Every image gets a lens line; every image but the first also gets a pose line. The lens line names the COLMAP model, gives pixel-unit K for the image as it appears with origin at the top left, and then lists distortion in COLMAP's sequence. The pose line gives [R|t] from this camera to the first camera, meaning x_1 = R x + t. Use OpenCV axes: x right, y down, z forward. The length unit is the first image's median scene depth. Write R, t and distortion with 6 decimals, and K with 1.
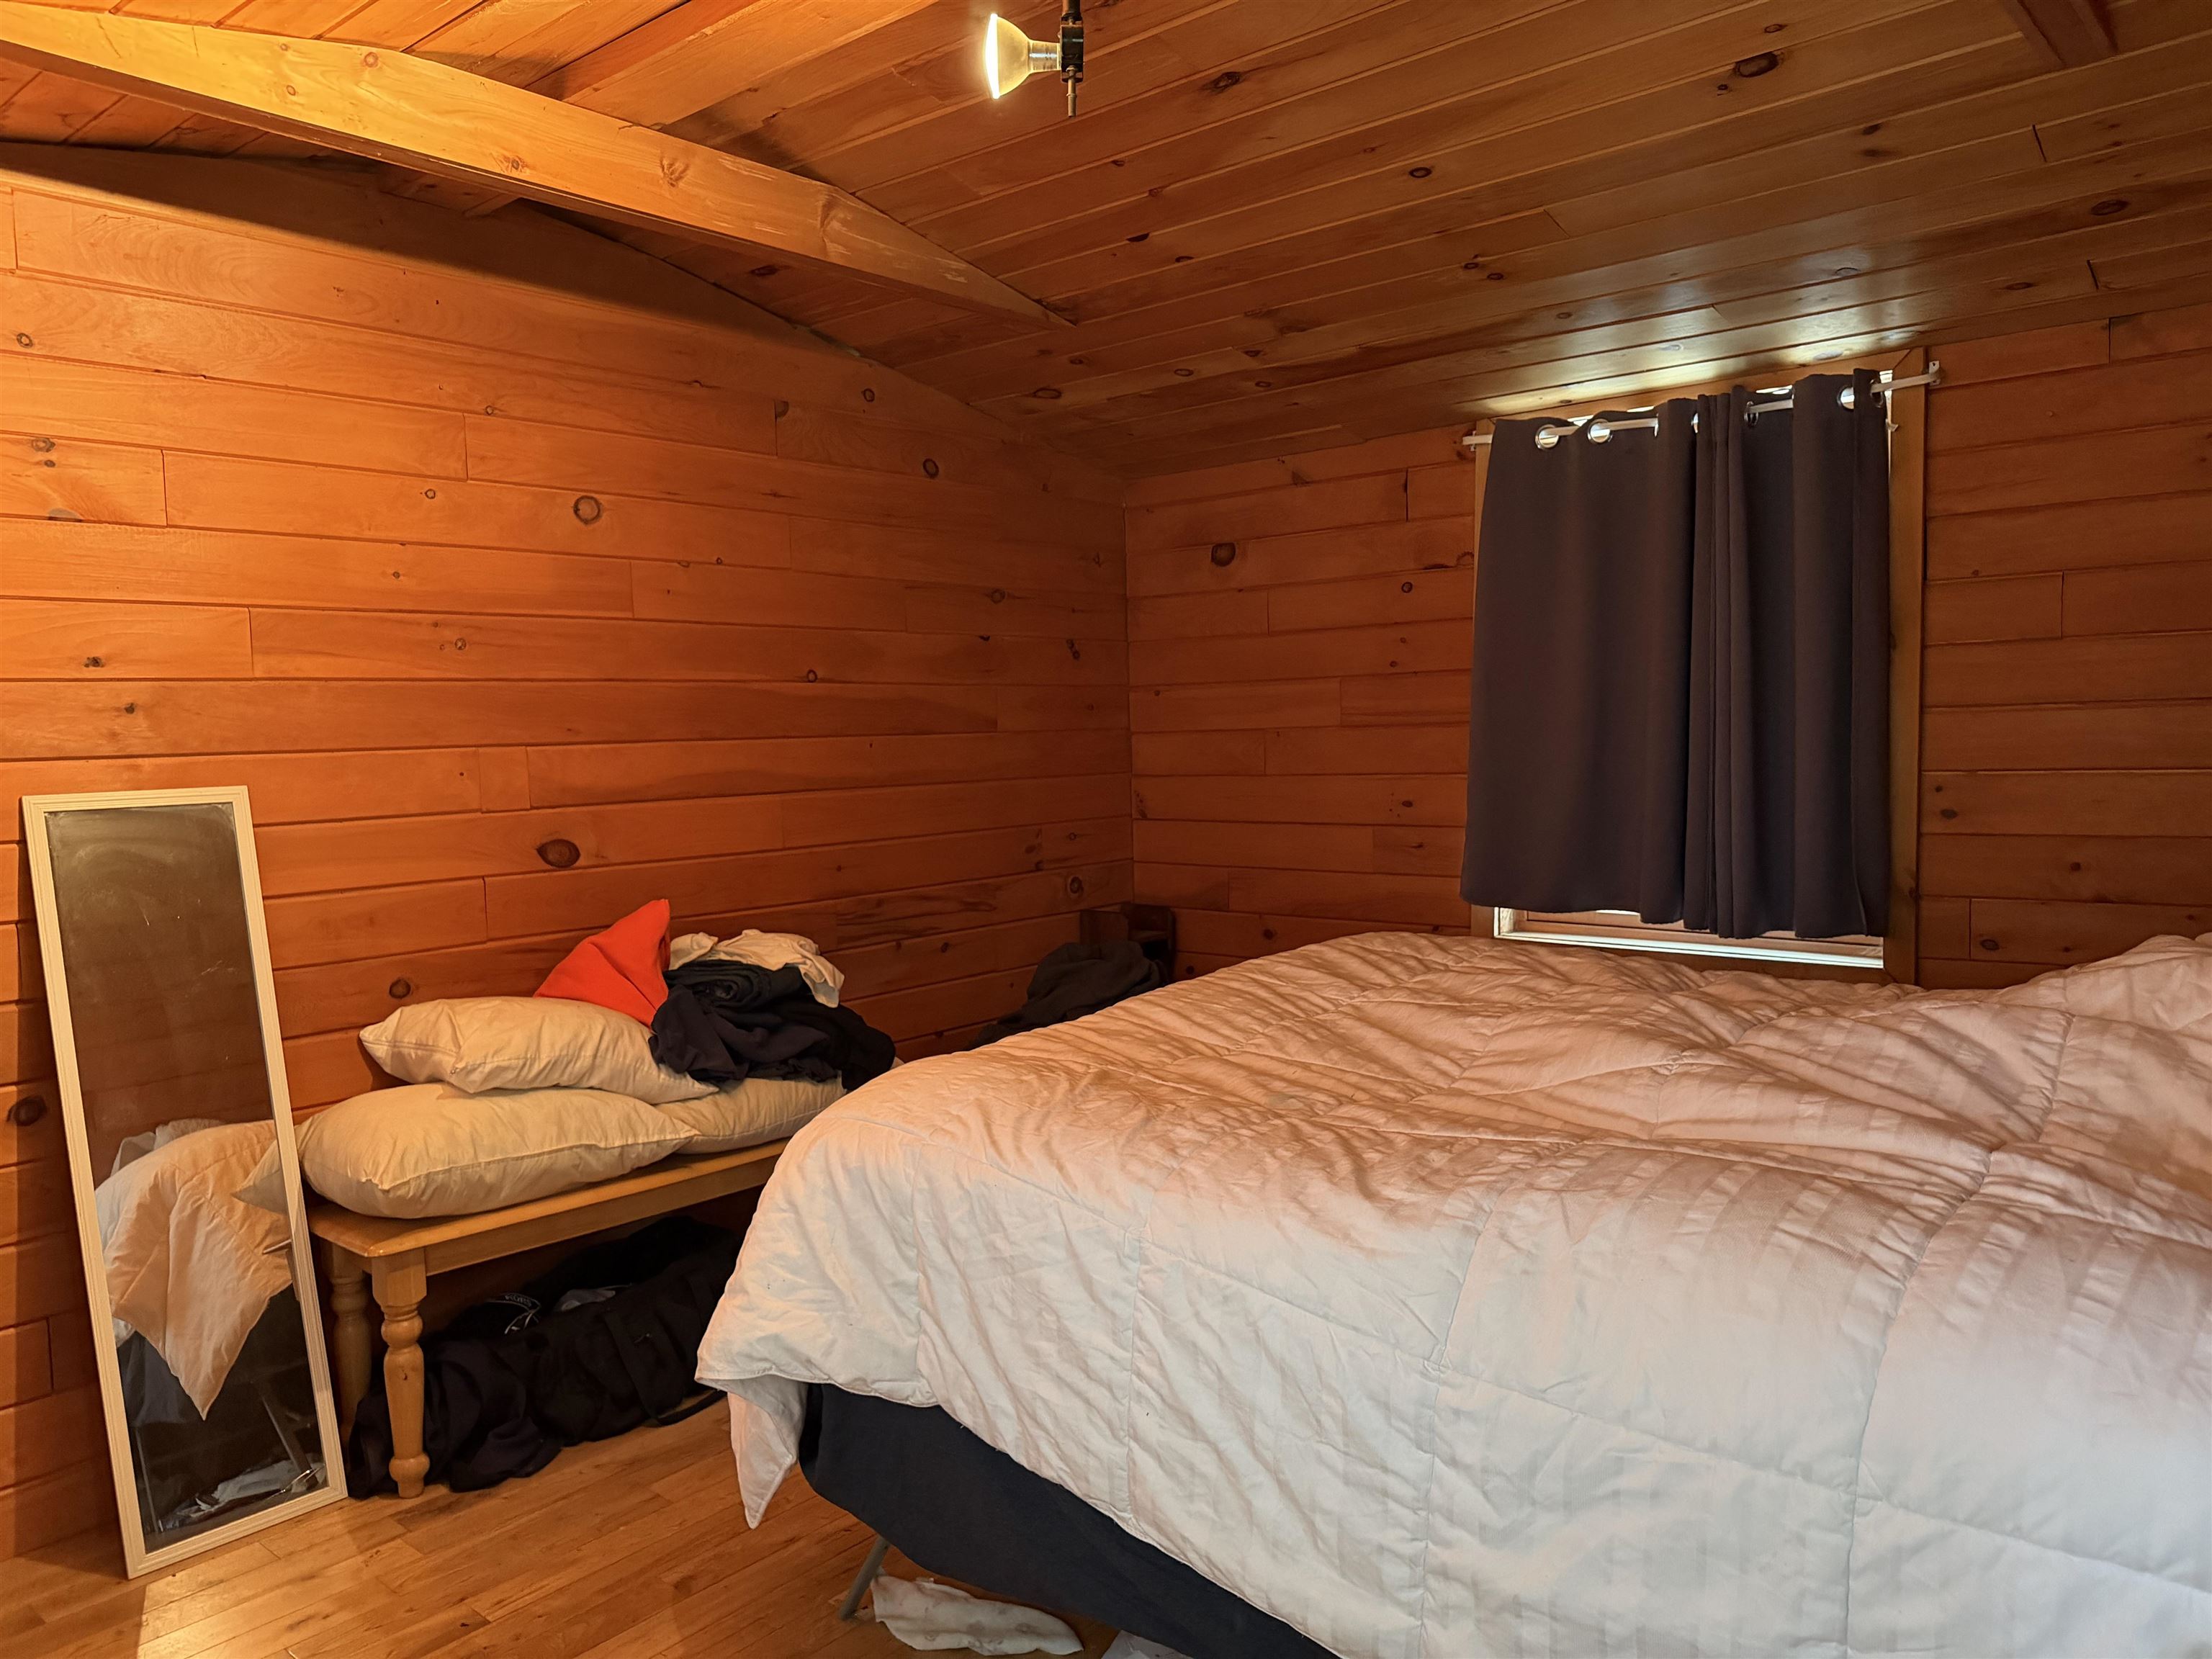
lens RADIAL K [[1546.9, 0, 1112.7], [0, 1546.9, 836.7], [0, 0, 1]] dist [0.079306, -0.102799]
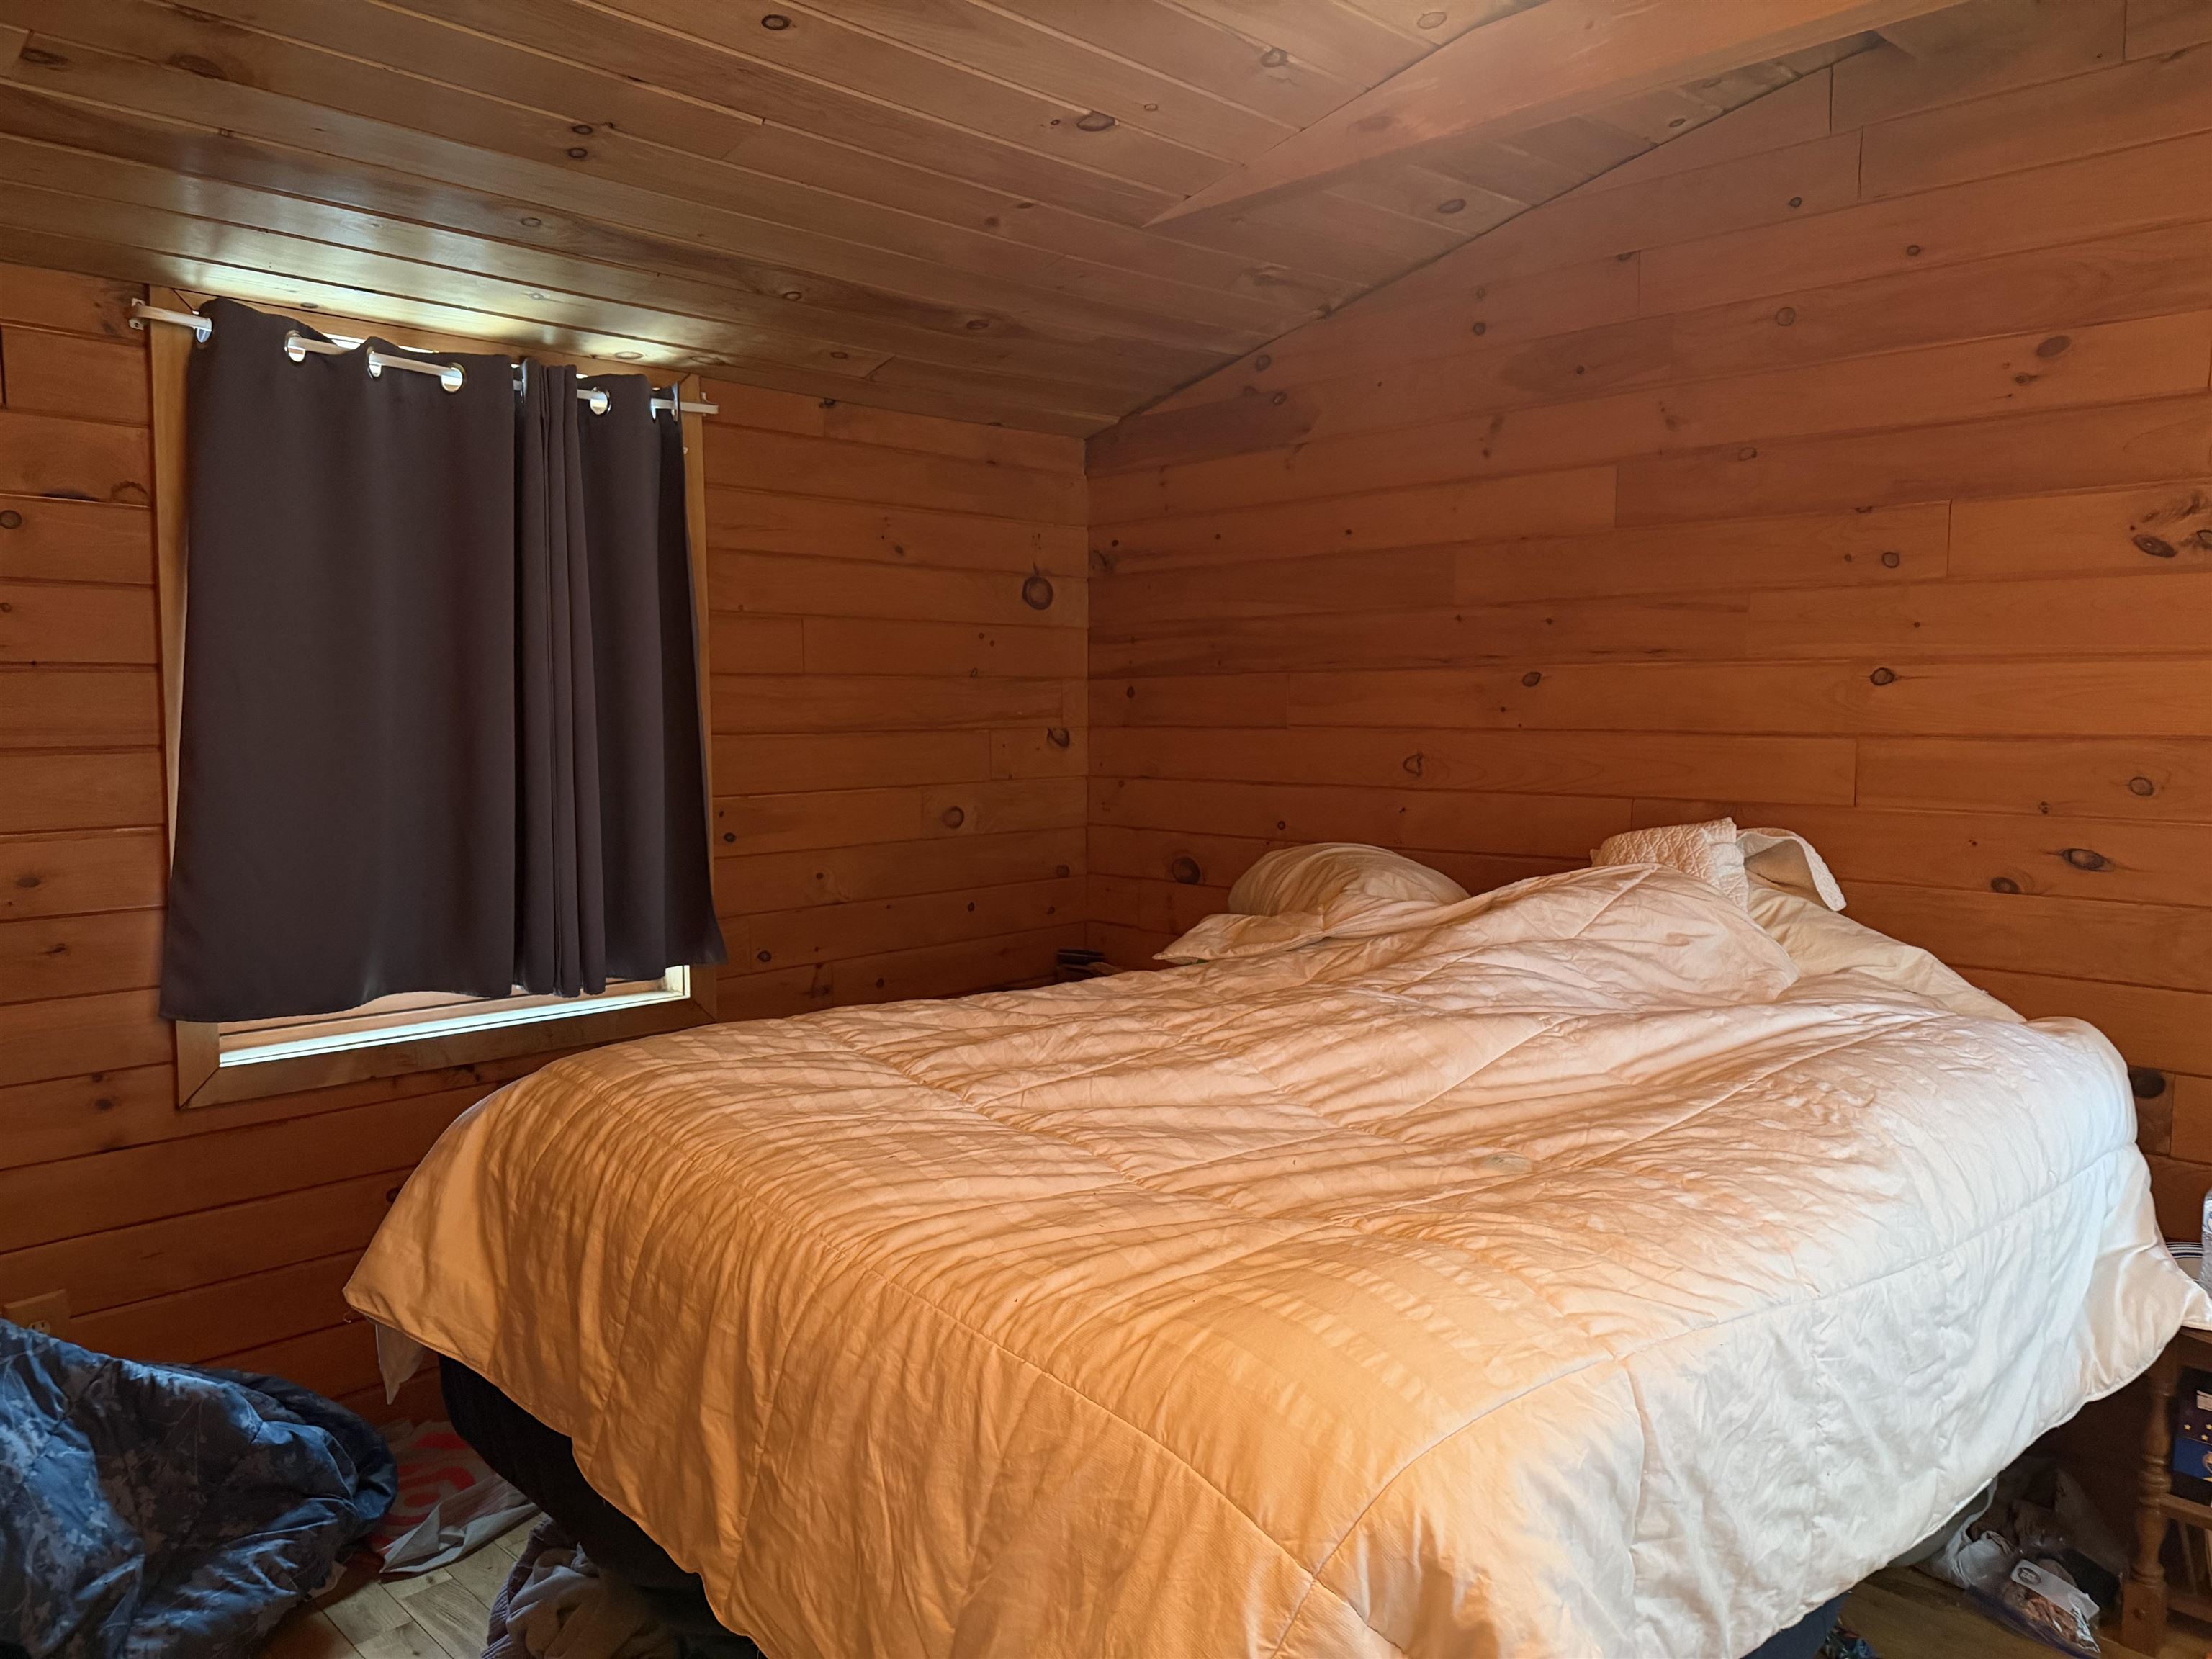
lens RADIAL K [[1546.9, 0, 1112.7], [0, 1546.9, 836.7], [0, 0, 1]] dist [0.079306, -0.102799]
pose [[0.082261, -0.056753, 0.994994, -0.449591], [0.073178, 0.996026, 0.050762, -0.046591], [-0.993921, 0.068636, 0.086087, 0.631706]]
